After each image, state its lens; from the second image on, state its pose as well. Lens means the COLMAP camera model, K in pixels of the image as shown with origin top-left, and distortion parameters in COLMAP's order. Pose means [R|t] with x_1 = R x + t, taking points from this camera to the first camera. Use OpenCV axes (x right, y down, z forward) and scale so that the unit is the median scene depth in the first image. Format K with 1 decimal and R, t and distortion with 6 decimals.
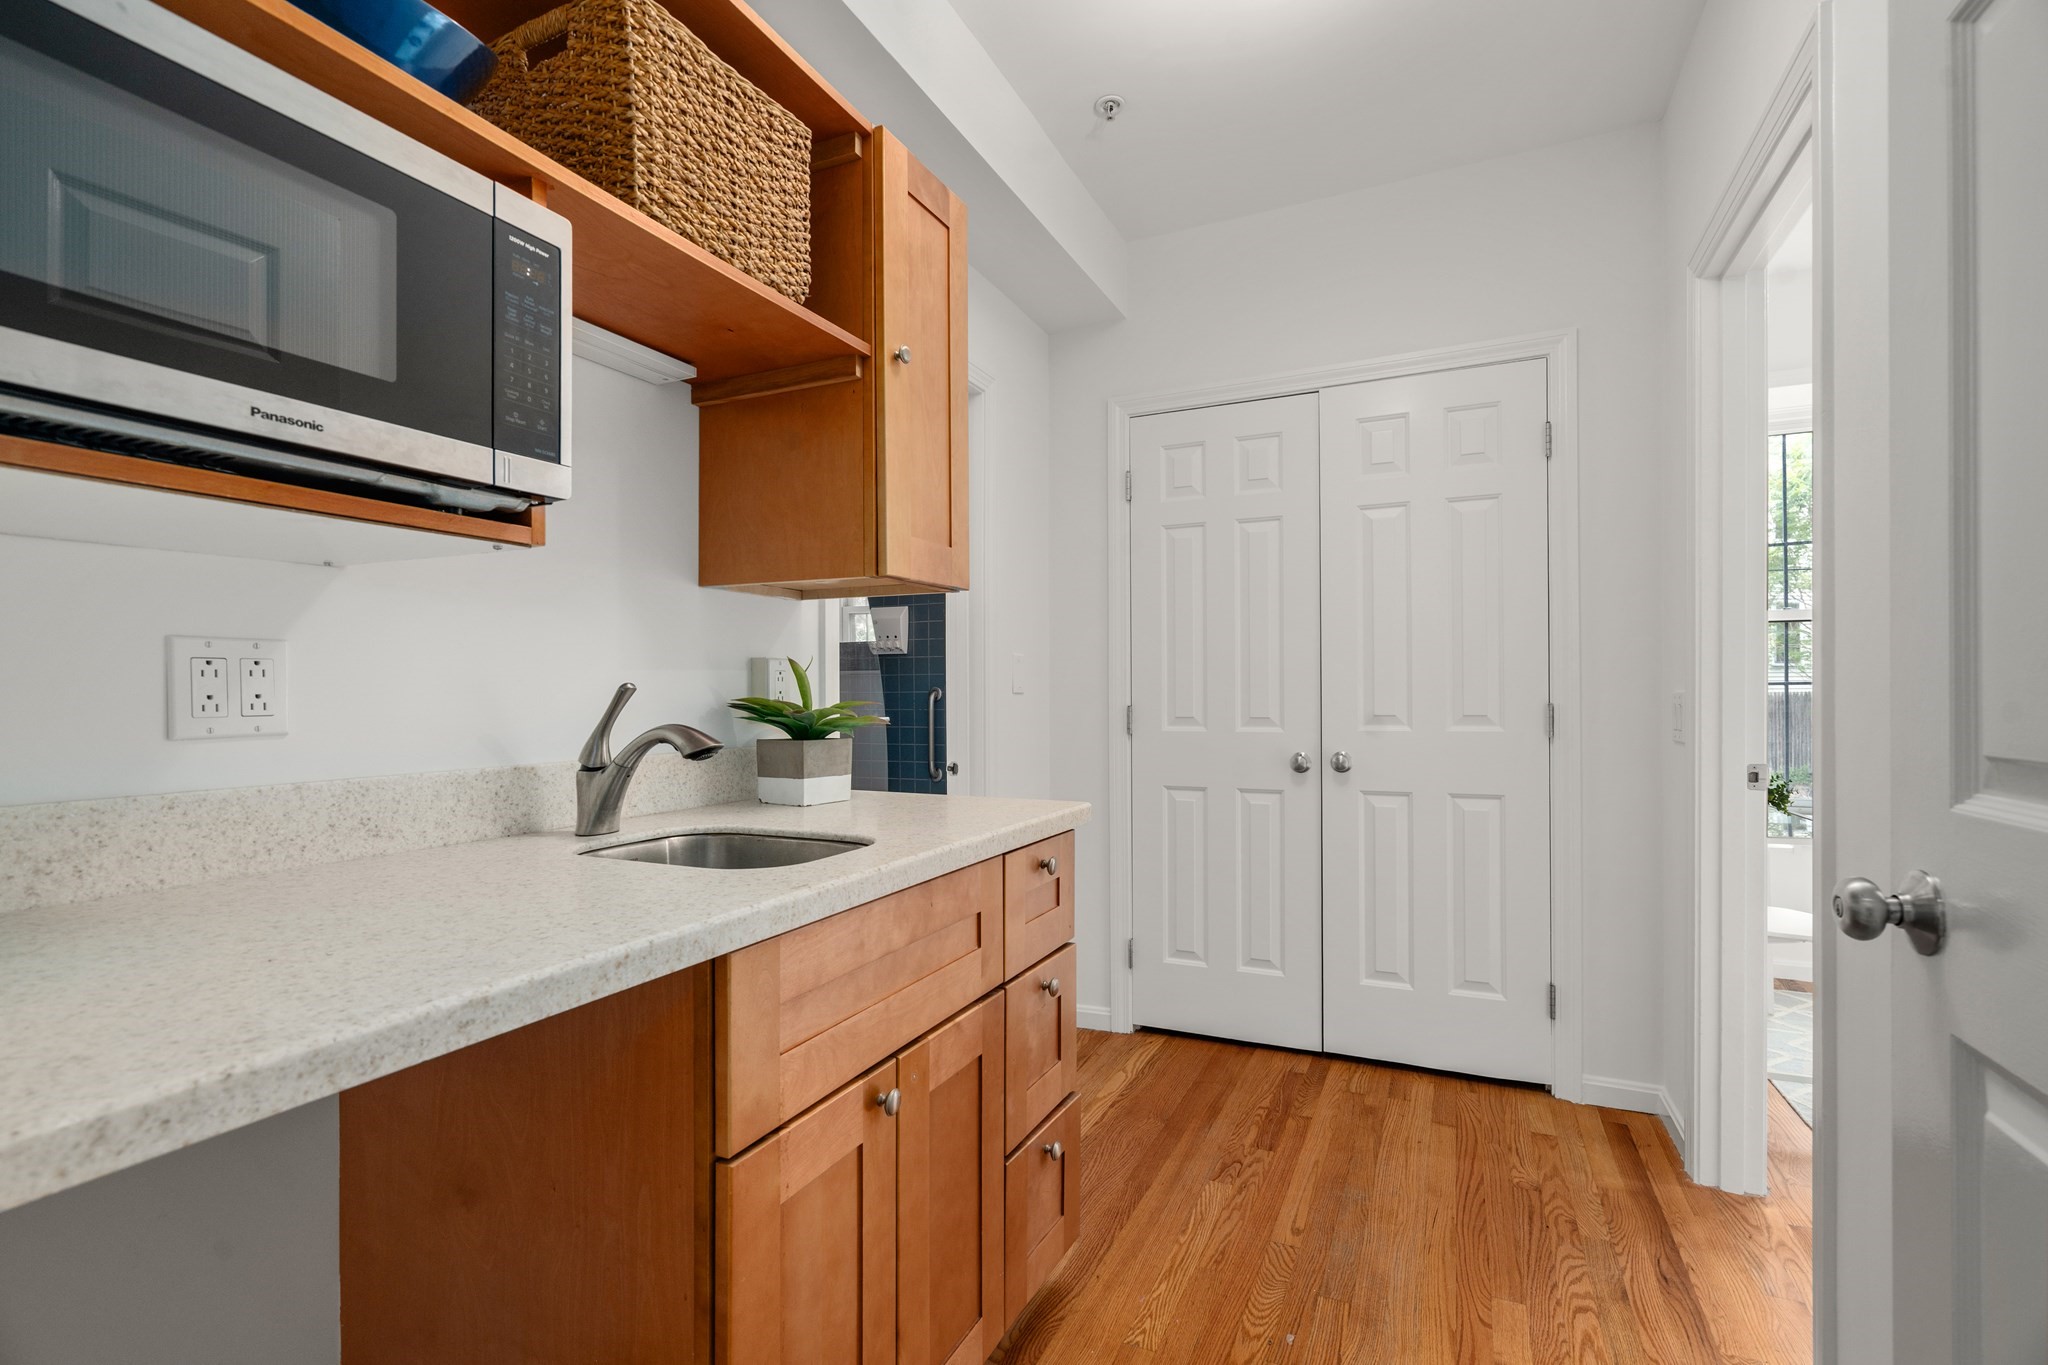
lens RADIAL K [[933.6, 0, 1028.3], [0, 933.6, 688.5], [0, 0, 1]] dist [-0.002249, -0.000677]
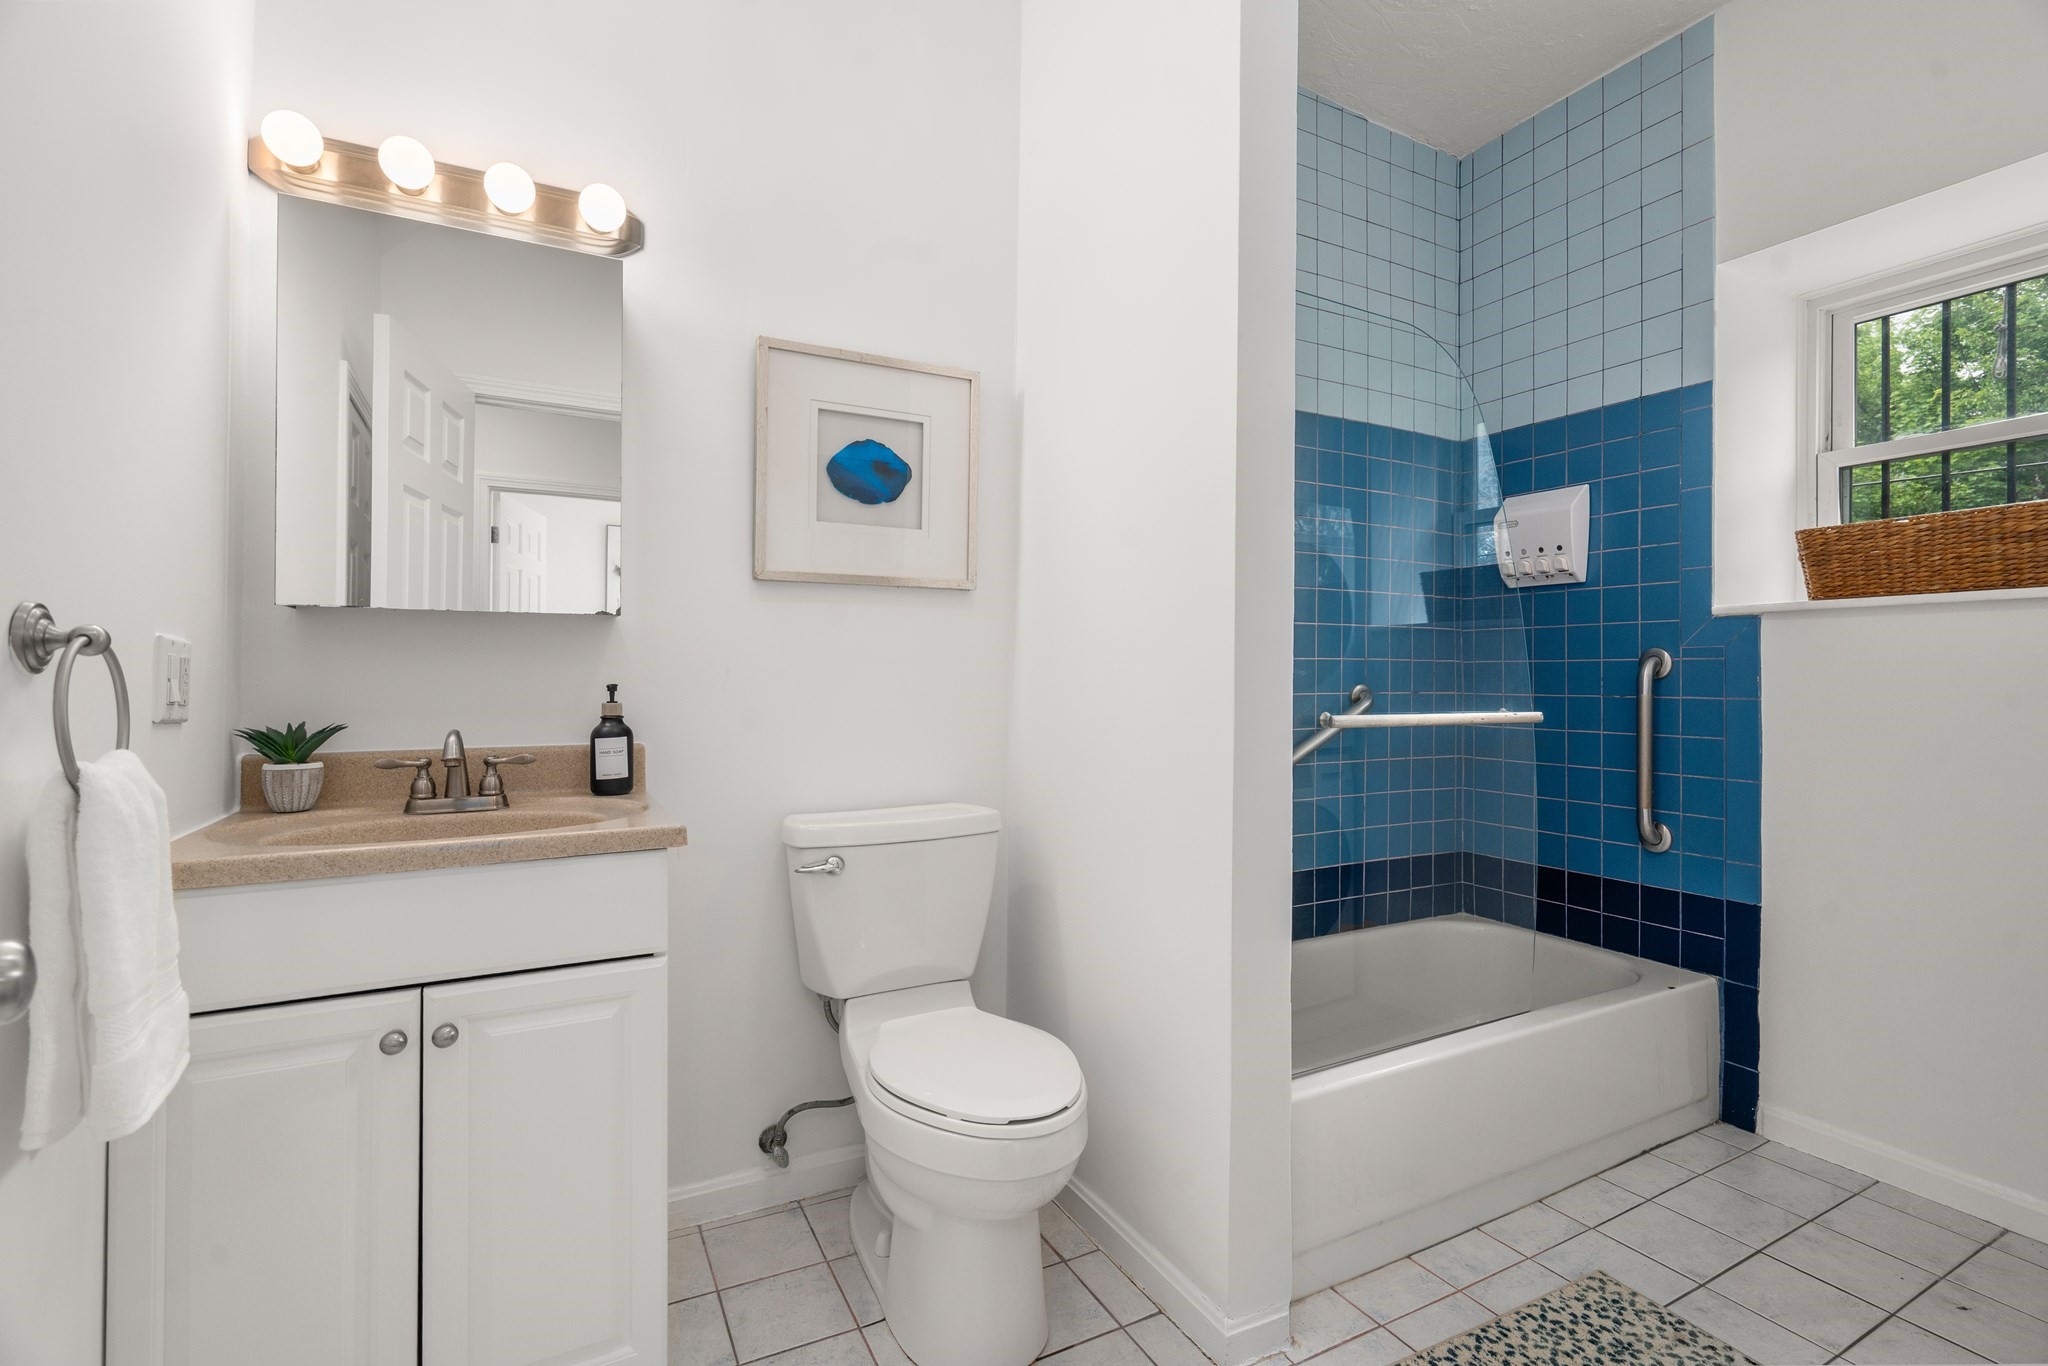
lens RADIAL K [[933.6, 0, 1037.7], [0, 933.6, 672.5], [0, 0, 1]] dist [-0.002249, -0.000677]
pose [[0.795920, 0.005227, -0.605379, -0.064064], [-0.007439, 0.999972, -0.001147, 0.012959], [0.605356, 0.005416, 0.795936, 0.449852]]
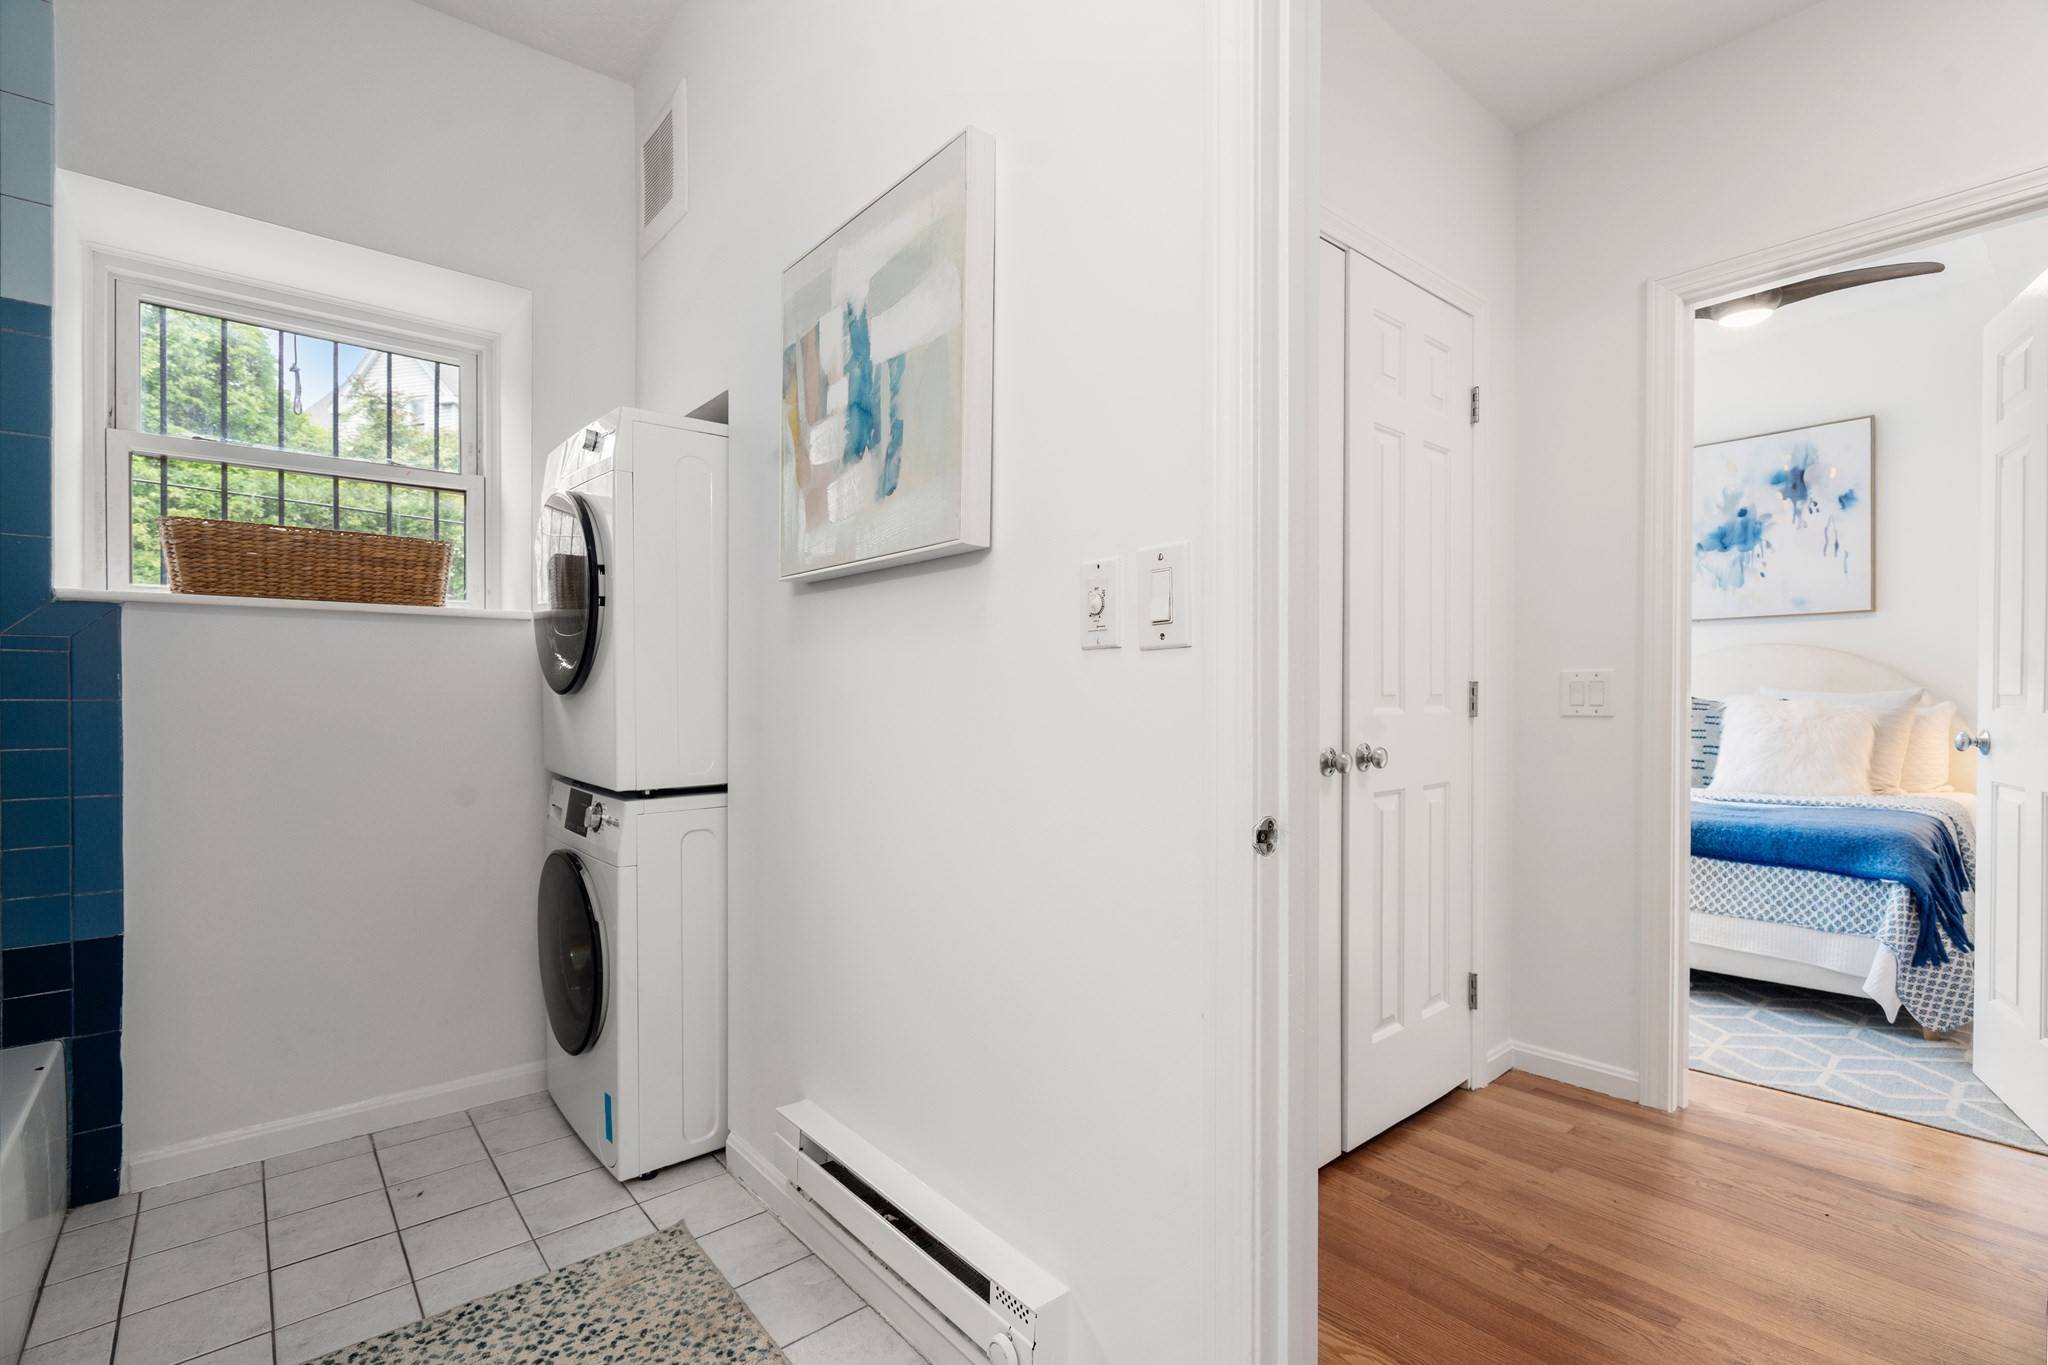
lens RADIAL K [[933.6, 0, 1015.9], [0, 933.6, 696.8], [0, 0, 1]] dist [-0.002249, -0.000677]
pose [[0.414900, 0.002457, 0.909864, -0.247711], [-0.007463, 0.999972, 0.000703, 0.018093], [-0.909836, -0.007082, 0.414907, 0.508176]]
